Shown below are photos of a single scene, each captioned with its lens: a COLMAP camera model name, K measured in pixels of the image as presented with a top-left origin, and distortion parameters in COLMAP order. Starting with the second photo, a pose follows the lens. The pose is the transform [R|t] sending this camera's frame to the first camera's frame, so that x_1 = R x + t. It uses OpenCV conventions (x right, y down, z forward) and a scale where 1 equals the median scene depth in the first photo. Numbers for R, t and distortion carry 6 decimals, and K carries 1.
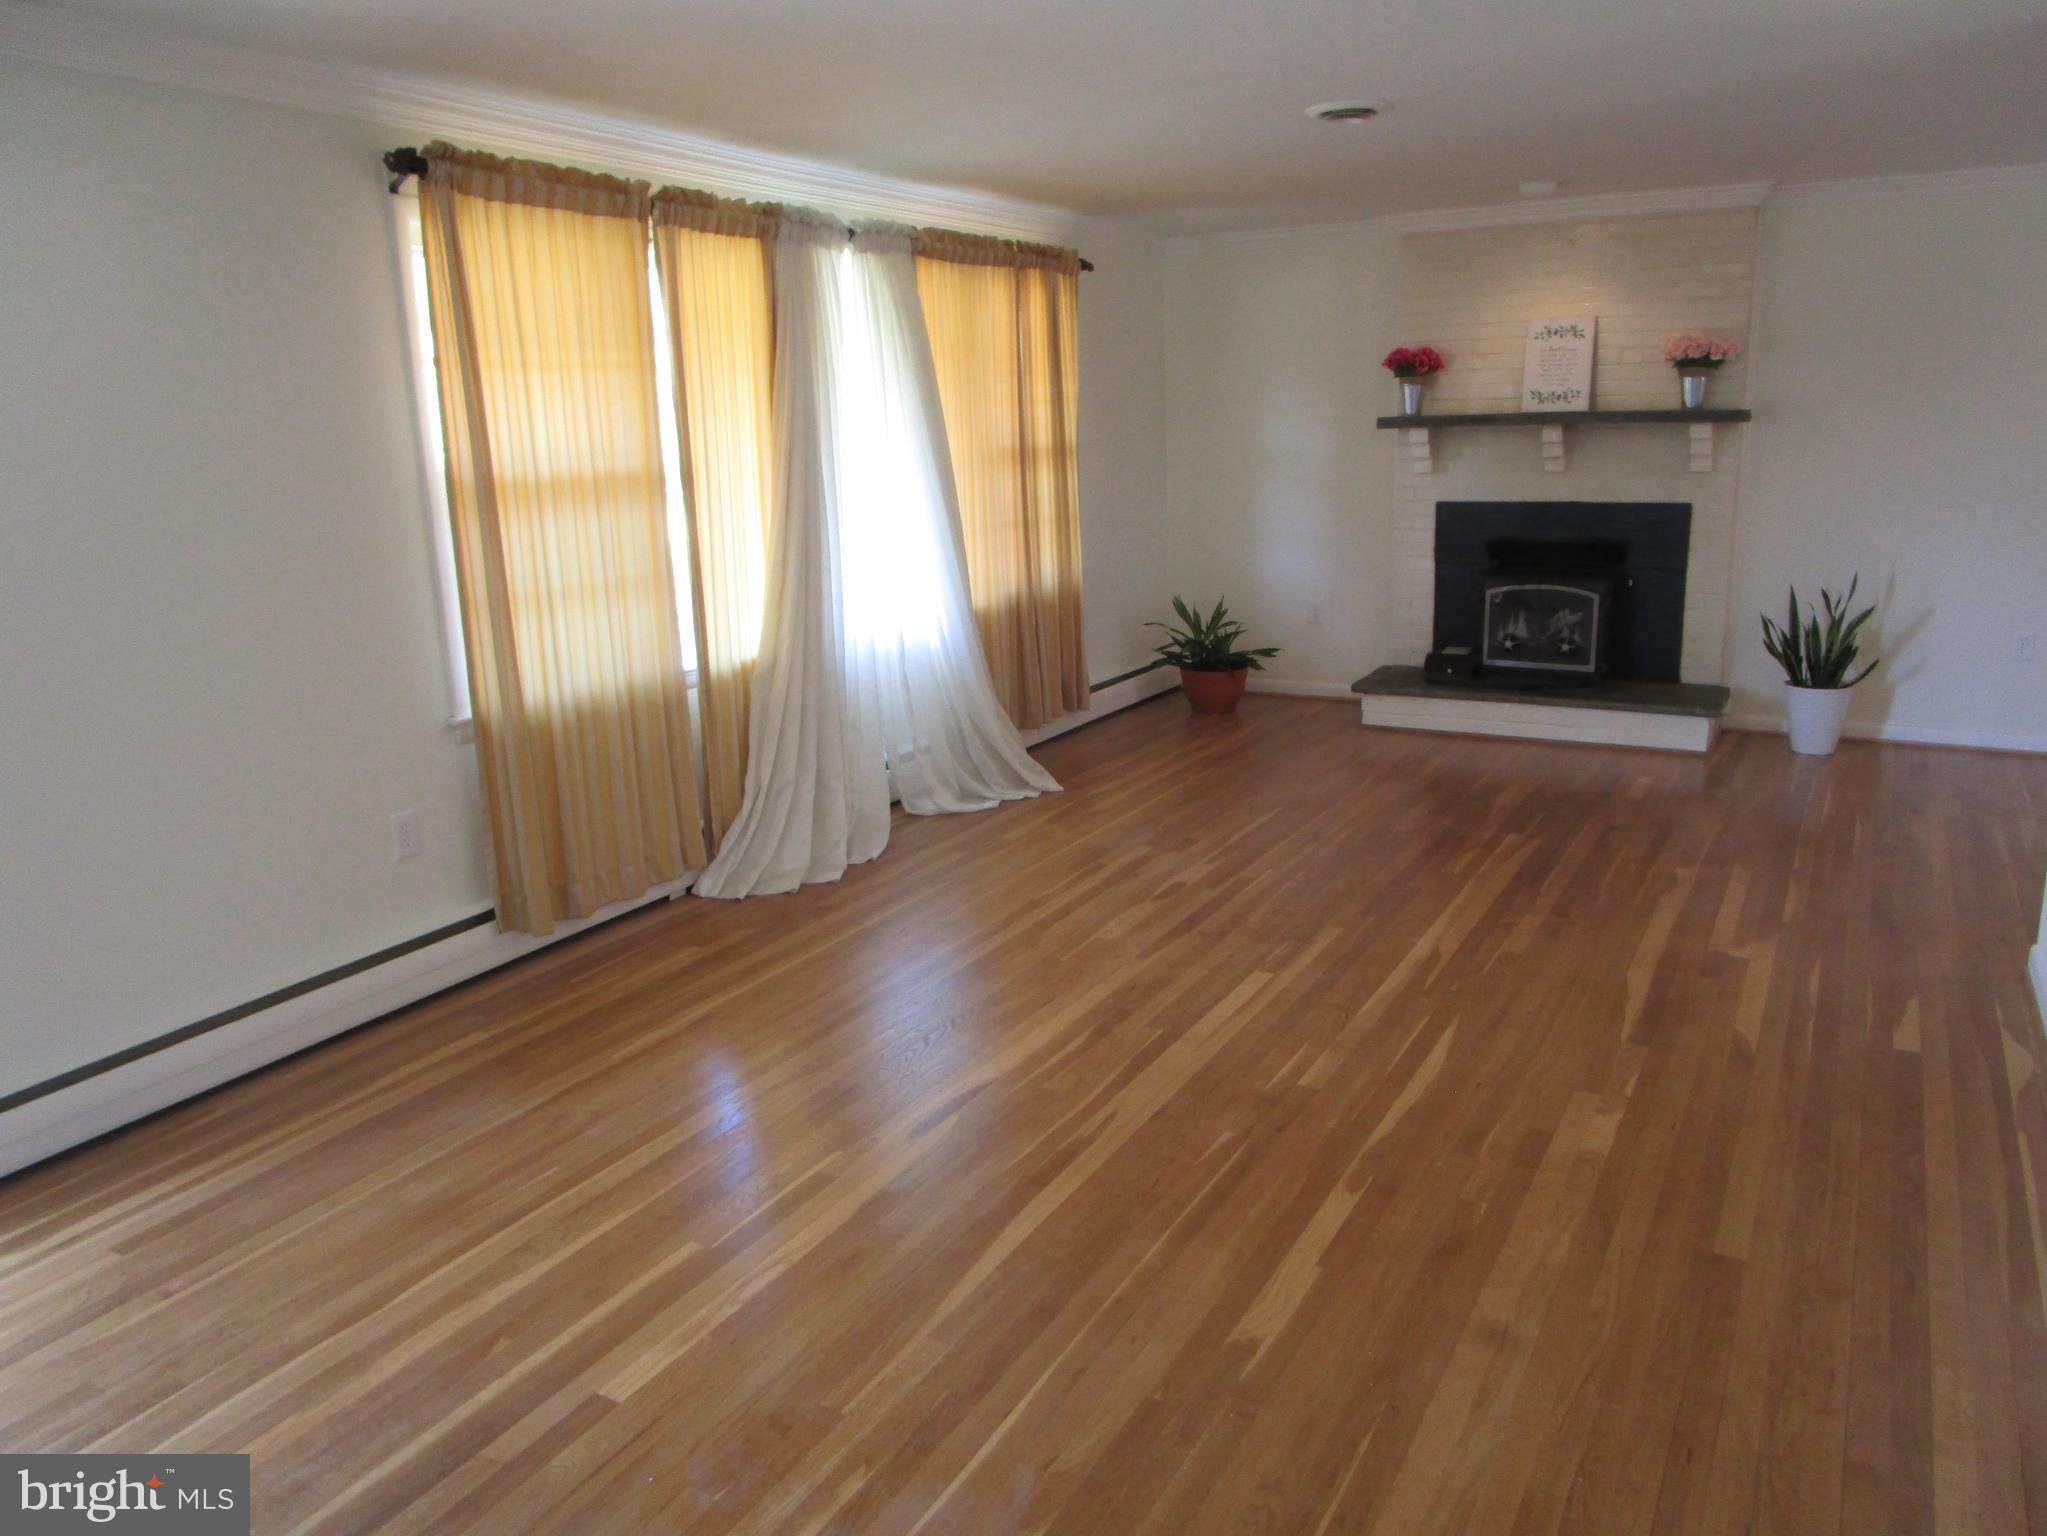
lens RADIAL K [[1479.4, 0, 1033.0], [0, 1479.4, 771.0], [0, 0, 1]] dist [-0.005217, 0.002520]
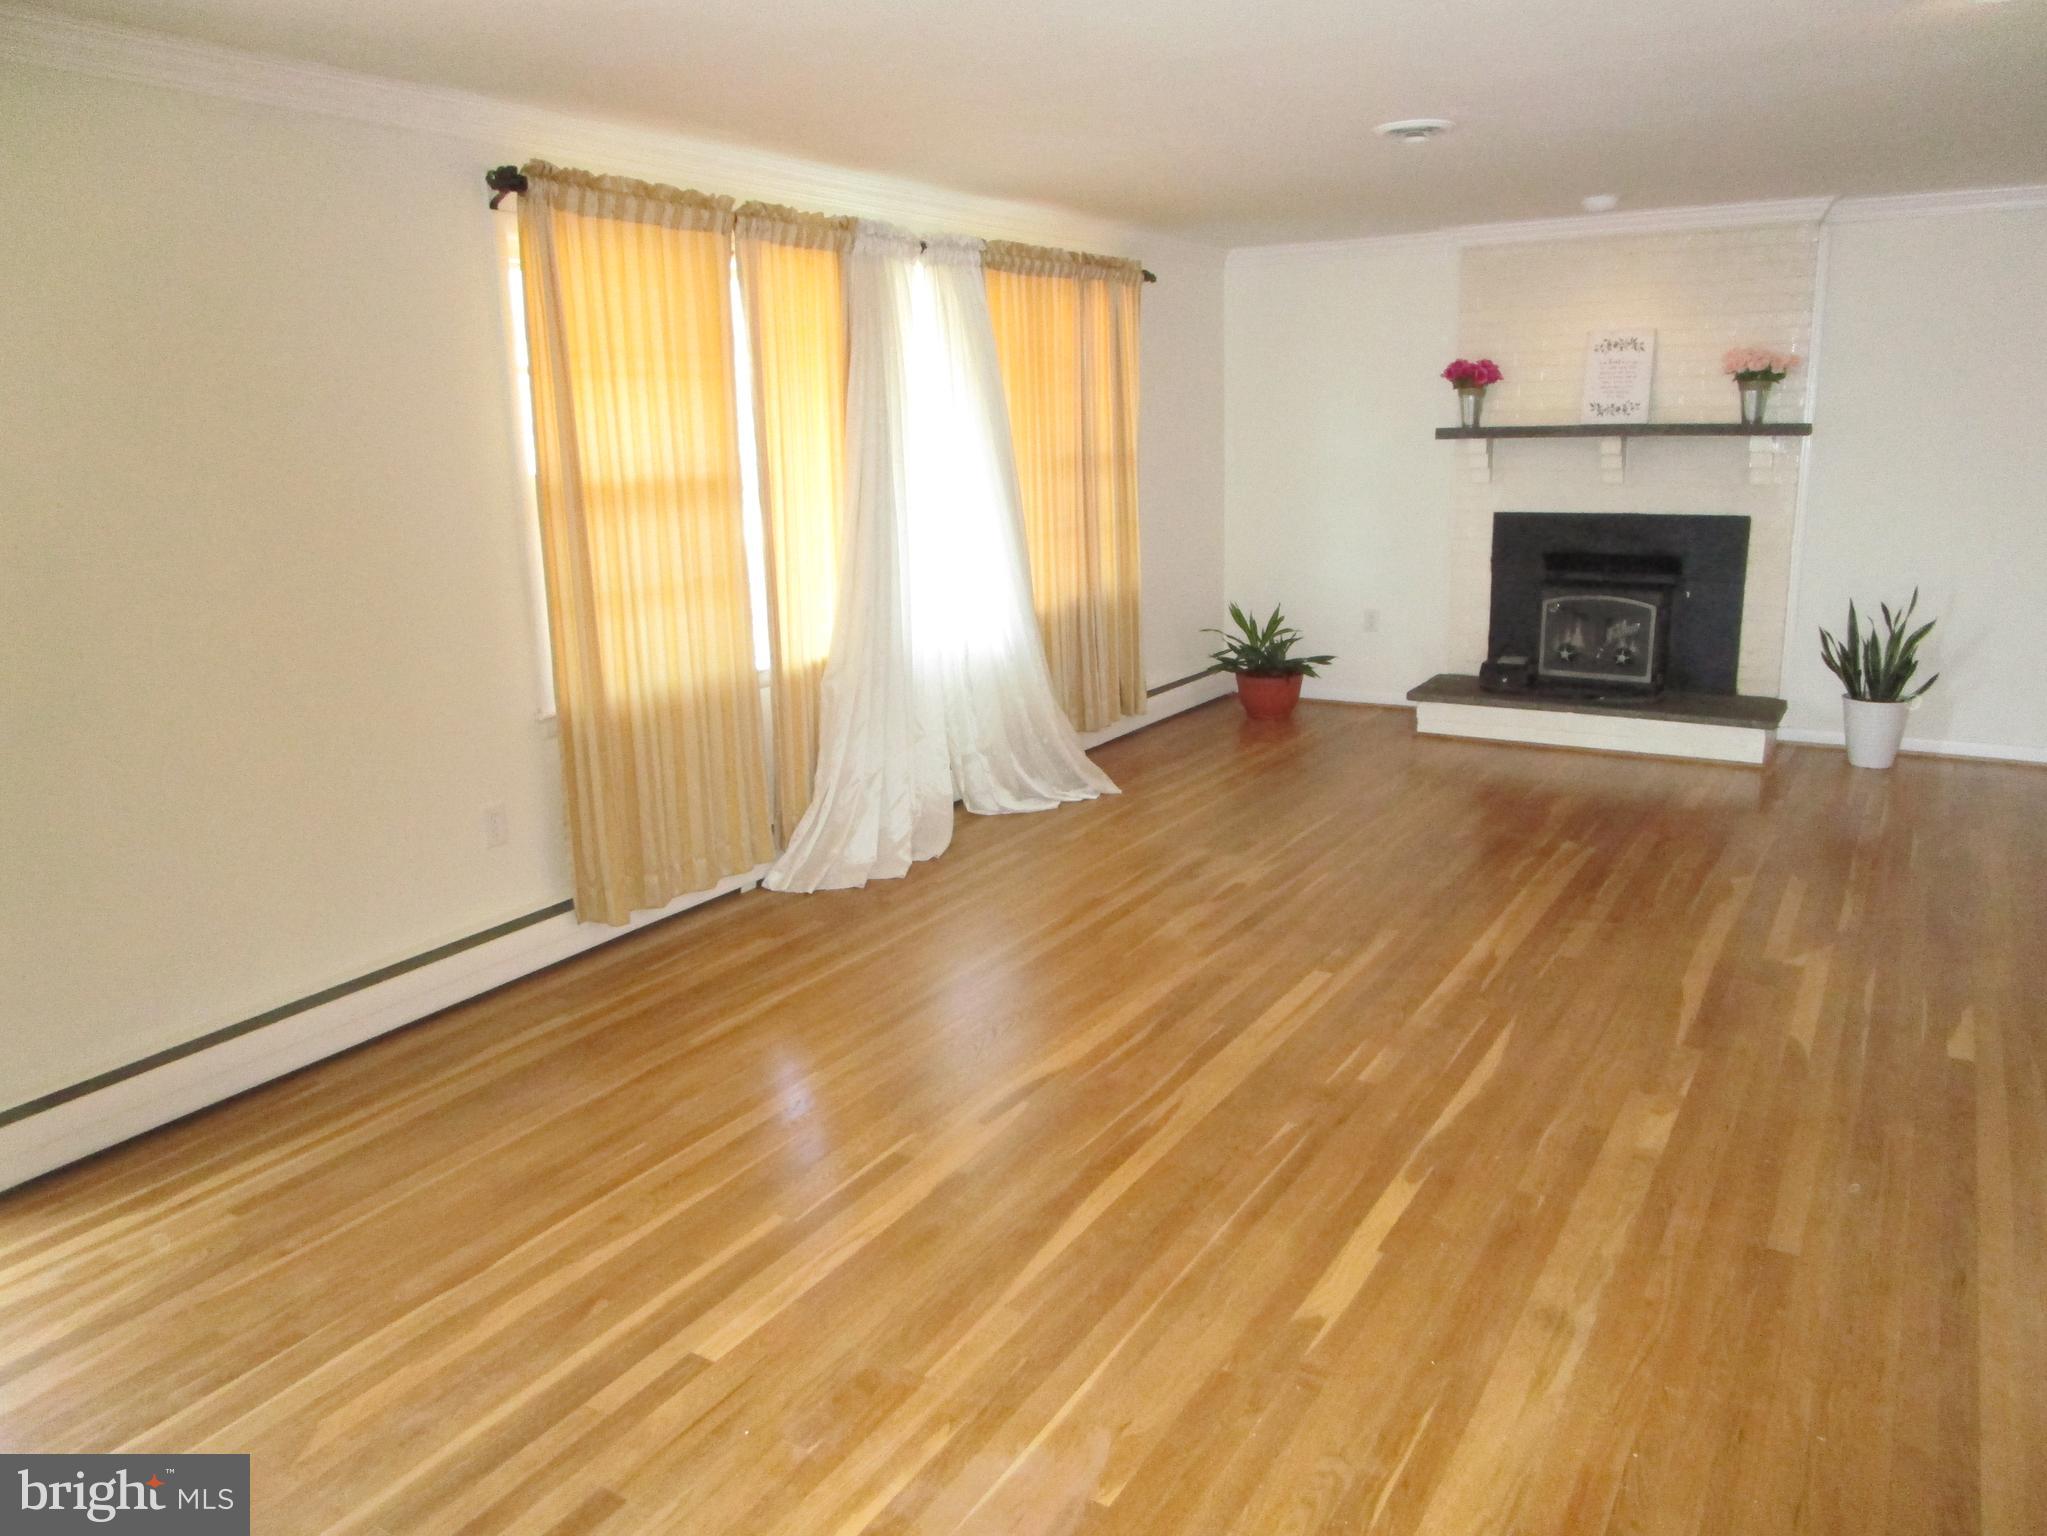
lens RADIAL K [[1482.5, 0, 1030.0], [0, 1482.5, 771.5], [0, 0, 1]] dist [-0.007743, 0.000717]
pose [[0.999432, 0.013668, -0.030806, -0.015262], [-0.013778, 0.999899, -0.003369, 0.003751], [0.030757, 0.003791, 0.999520, -0.028105]]
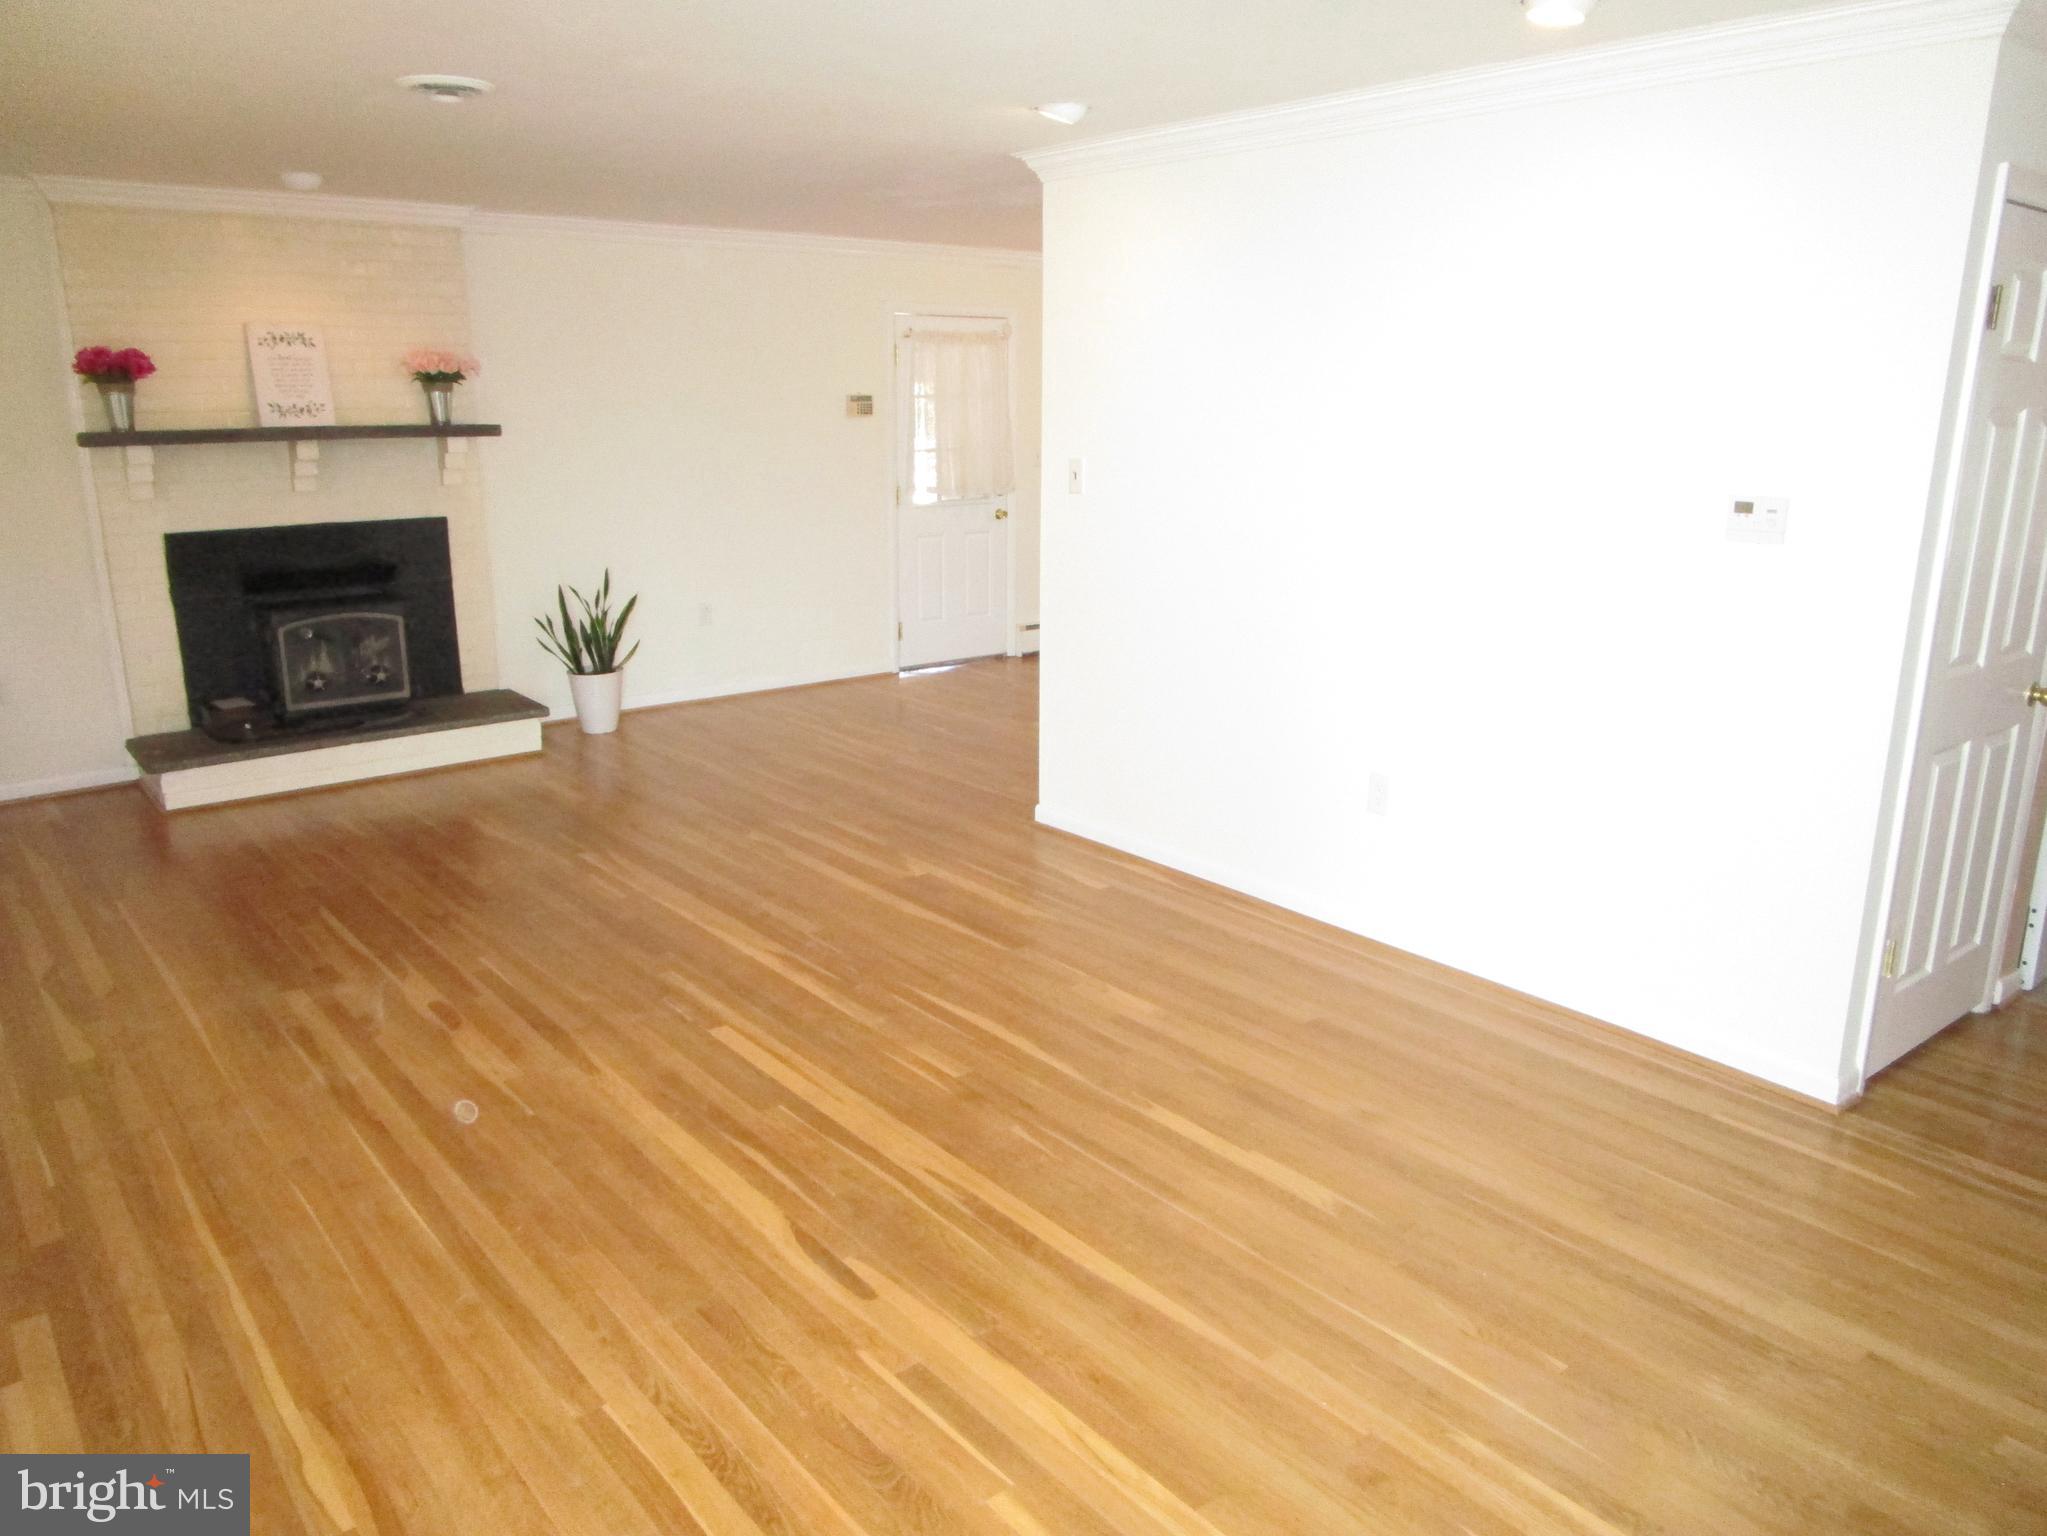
lens RADIAL K [[1498.1, 0, 1024.4], [0, 1498.1, 748.5], [0, 0, 1]] dist [0.009245, 0.003961]
pose [[0.378301, -0.196662, 0.904551, -0.545709], [0.219007, 0.968444, 0.118961, -0.096312], [-0.899402, 0.153100, 0.409434, 0.381124]]
